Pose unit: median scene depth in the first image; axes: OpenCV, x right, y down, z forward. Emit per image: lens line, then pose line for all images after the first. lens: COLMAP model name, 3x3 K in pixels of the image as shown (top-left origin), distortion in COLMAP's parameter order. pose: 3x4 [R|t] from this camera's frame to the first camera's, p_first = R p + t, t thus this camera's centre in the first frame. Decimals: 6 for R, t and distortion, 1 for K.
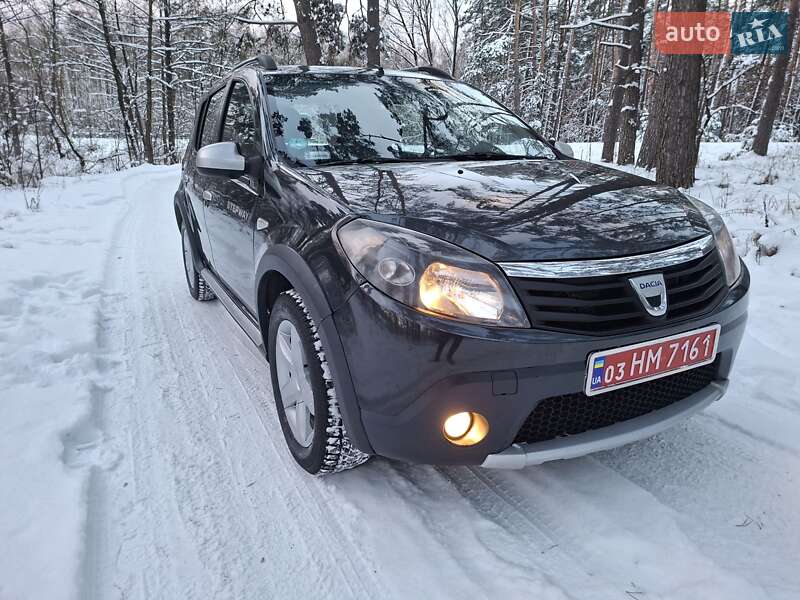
lens RADIAL K [[556.6, 0, 403.0], [0, 556.6, 298.4], [0, 0, 1]] dist [0.053233, -0.046917]
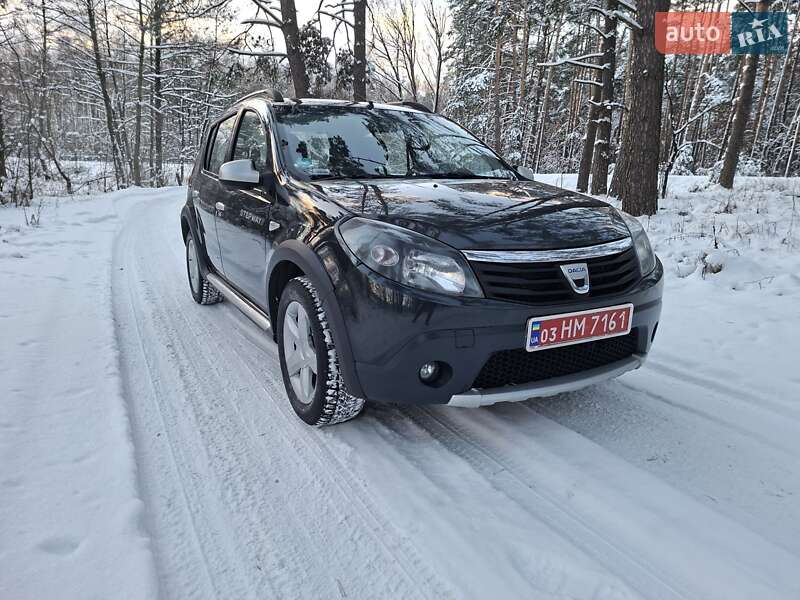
lens RADIAL K [[557.0, 0, 400.0], [0, 557.0, 300.0], [0, 0, 1]] dist [0.074317, -0.072112]
pose [[0.999582, 0.011368, 0.026598, -0.002367], [-0.010122, 0.998866, -0.046526, 0.032412], [-0.027097, 0.046237, 0.998563, -0.087900]]
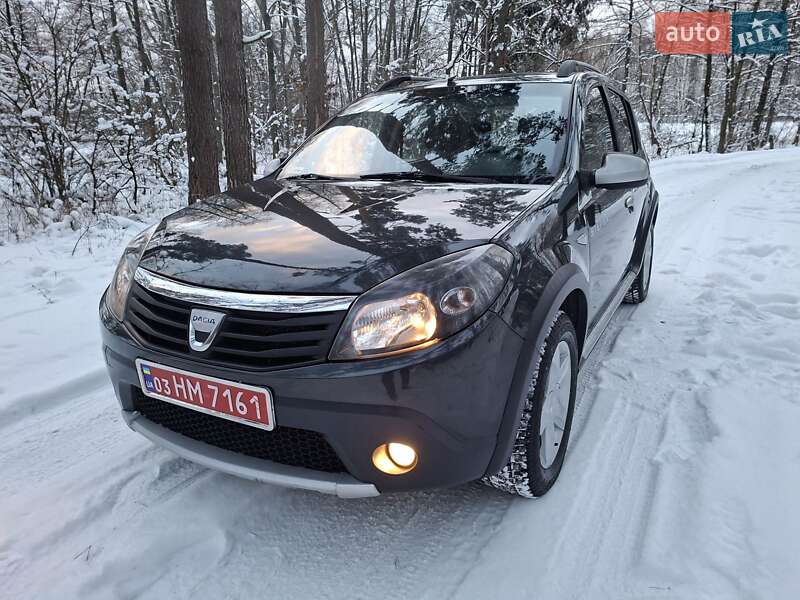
lens RADIAL K [[558.8, 0, 389.6], [0, 558.8, 309.4], [0, 0, 1]] dist [0.074449, -0.073746]
pose [[0.540445, 0.233661, -0.808283, 0.418118], [-0.198821, 0.968924, 0.147161, -0.074843], [0.817551, 0.081171, 0.570107, 0.203190]]
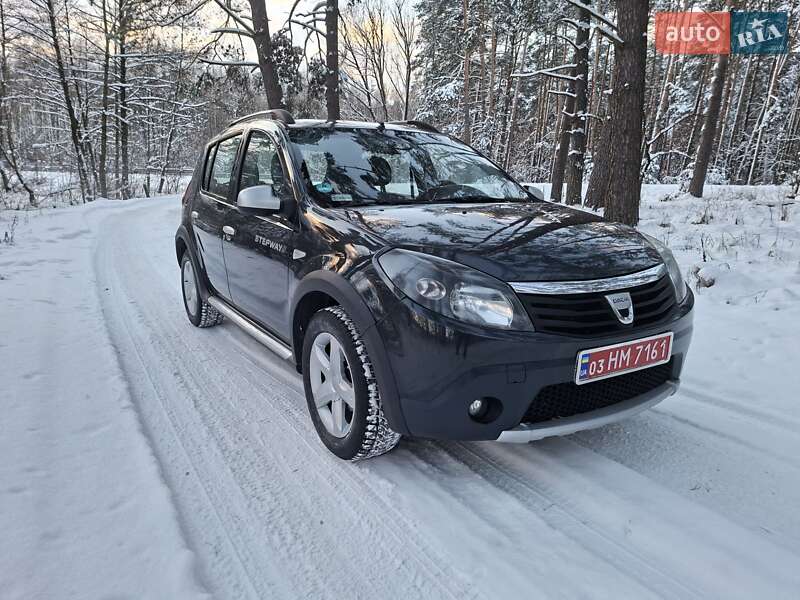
lens RADIAL K [[558.8, 0, 389.6], [0, 558.8, 309.4], [0, 0, 1]] dist [0.074449, -0.073746]
pose [[0.997905, -0.002160, 0.064660, -0.052170], [0.005109, 0.998953, -0.045468, 0.015765], [-0.064494, 0.045703, 0.996871, -0.078406]]
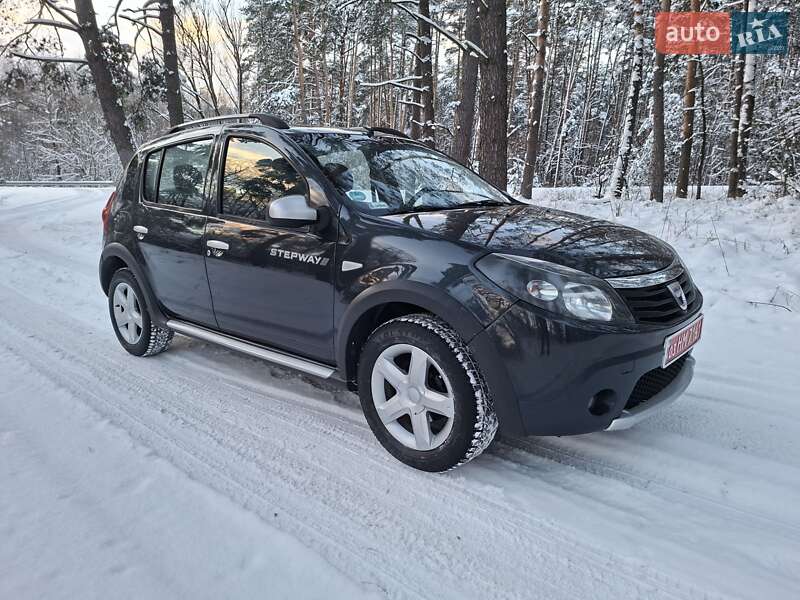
lens RADIAL K [[558.8, 0, 389.6], [0, 558.8, 309.4], [0, 0, 1]] dist [0.074449, -0.073746]
pose [[0.936616, -0.079745, 0.341161, -0.221948], [0.099623, 0.994175, -0.041117, 0.004056], [-0.335895, 0.072498, 0.939105, -0.035444]]
